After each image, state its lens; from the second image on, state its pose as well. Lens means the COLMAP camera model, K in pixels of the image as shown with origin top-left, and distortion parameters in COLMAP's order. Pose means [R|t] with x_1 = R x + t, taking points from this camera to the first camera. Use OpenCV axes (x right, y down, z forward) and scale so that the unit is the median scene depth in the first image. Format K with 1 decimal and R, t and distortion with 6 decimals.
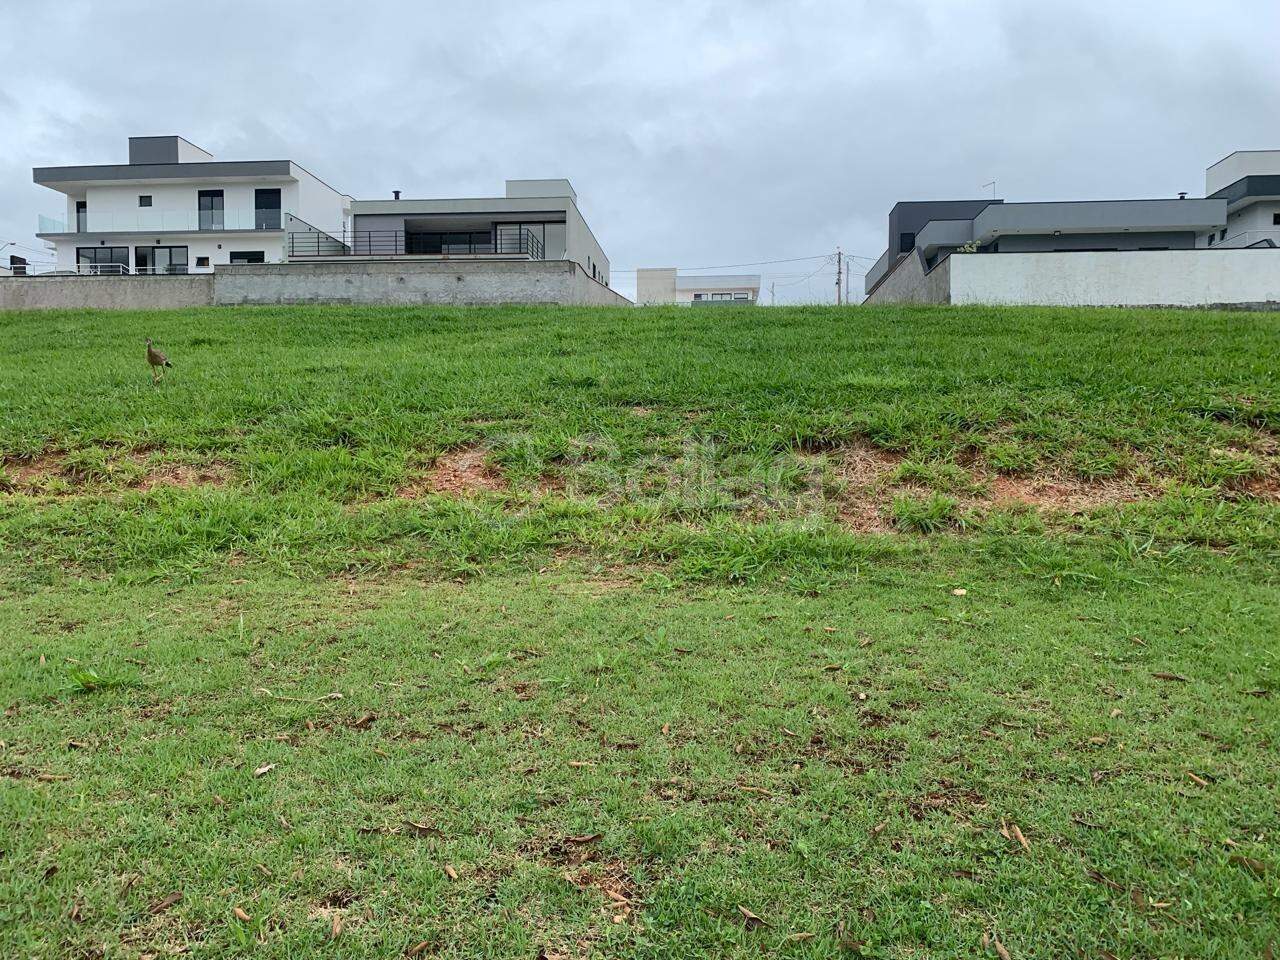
lens RADIAL K [[1043.6, 0, 640.0], [0, 1043.6, 480.0], [0, 0, 1]] dist [0.020760, -0.029719]
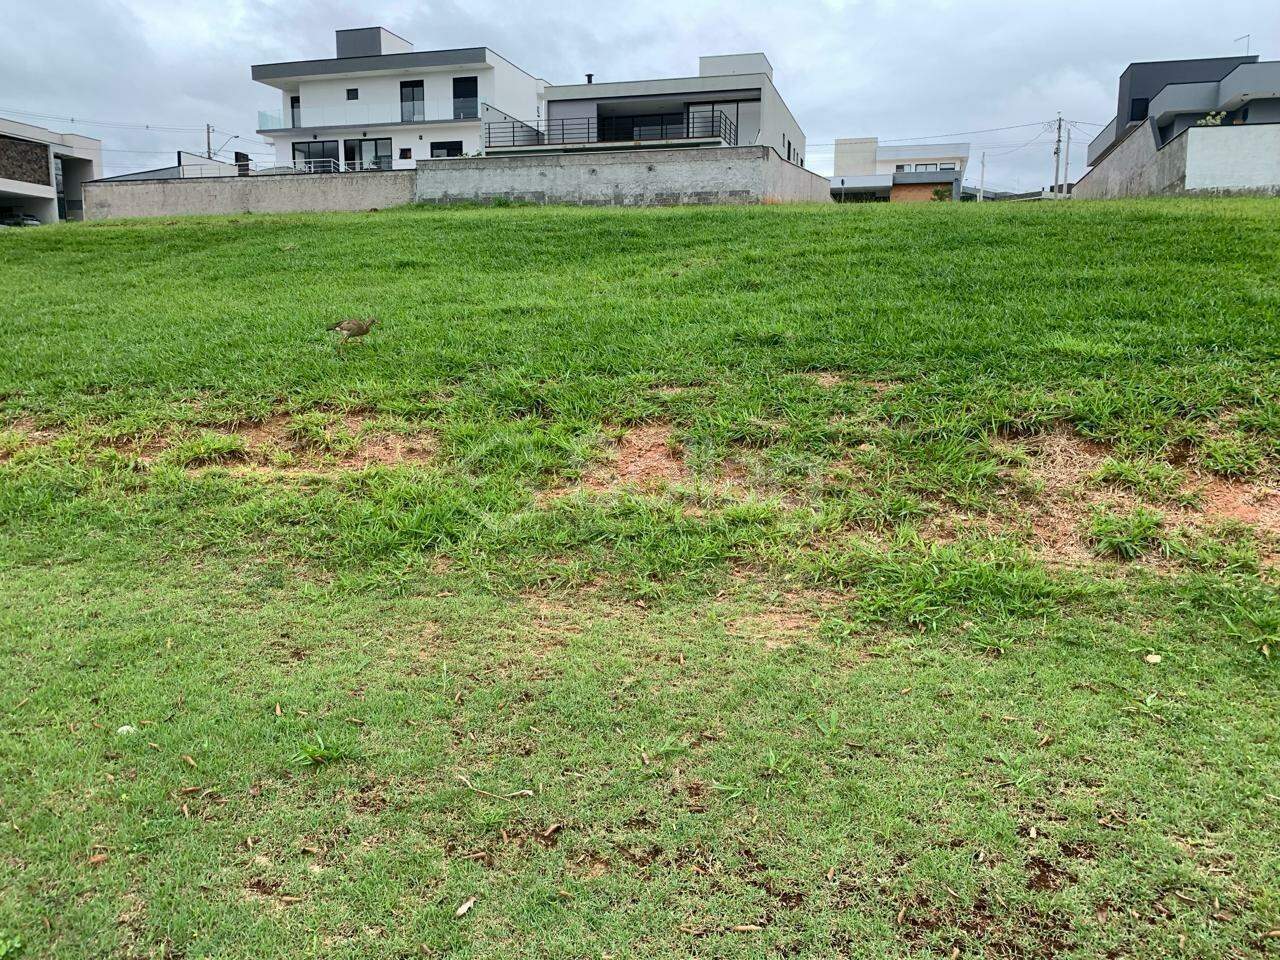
lens RADIAL K [[1043.6, 0, 640.0], [0, 1043.6, 480.0], [0, 0, 1]] dist [0.020760, -0.029719]
pose [[0.983734, 0.029232, -0.177239, 0.000768], [-0.008061, 0.992860, 0.119013, -0.018670], [0.179452, -0.115649, 0.976945, -0.000723]]
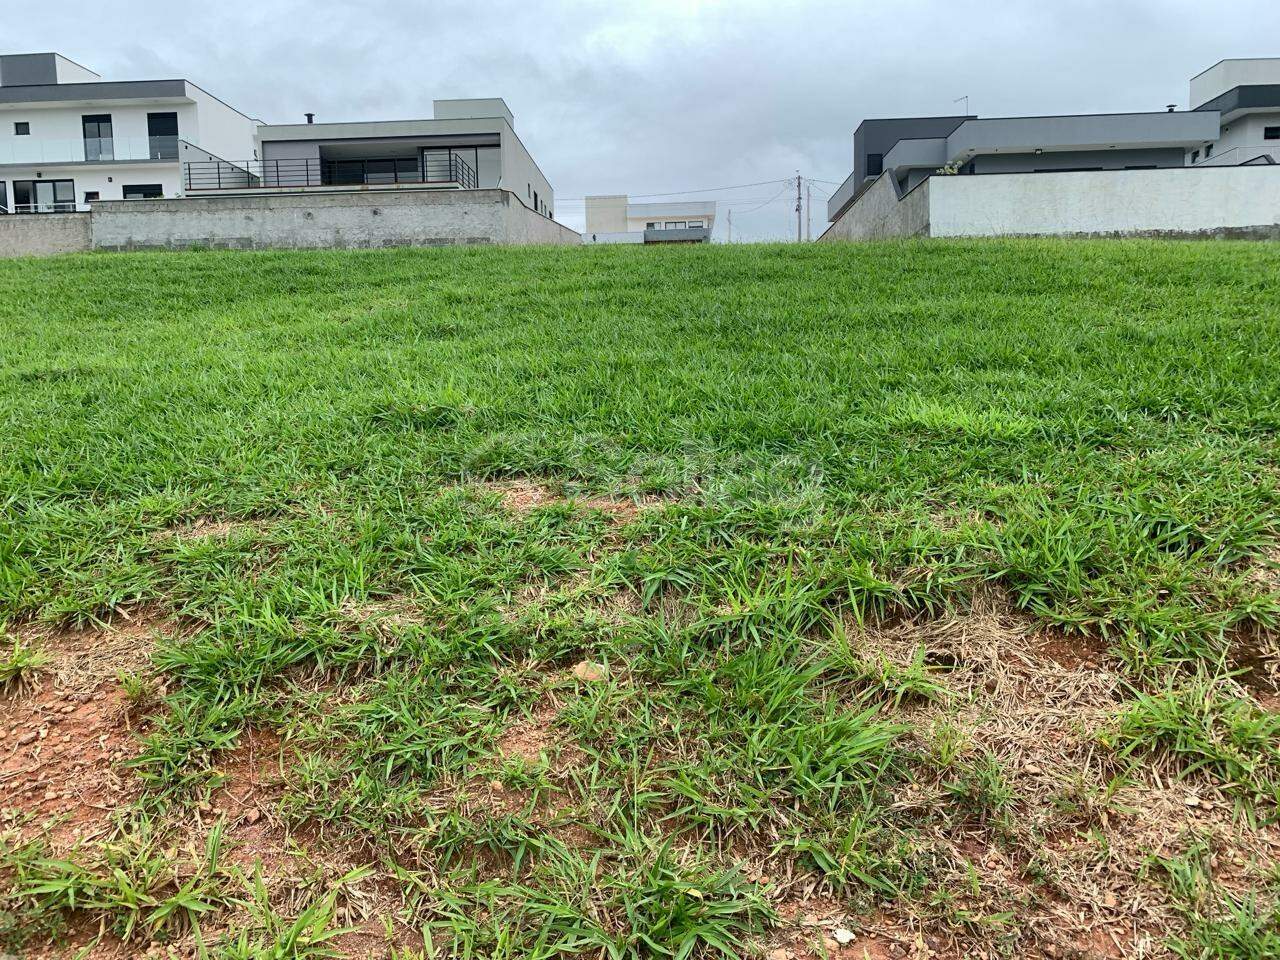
lens RADIAL K [[1044.0, 0, 642.5], [0, 1044.0, 483.3], [0, 0, 1]] dist [0.010293, -0.010557]
pose [[0.998795, -0.026543, 0.041287, 0.008248], [0.023634, 0.997308, 0.069412, -0.022635], [-0.043019, -0.068353, 0.996733, 0.103961]]
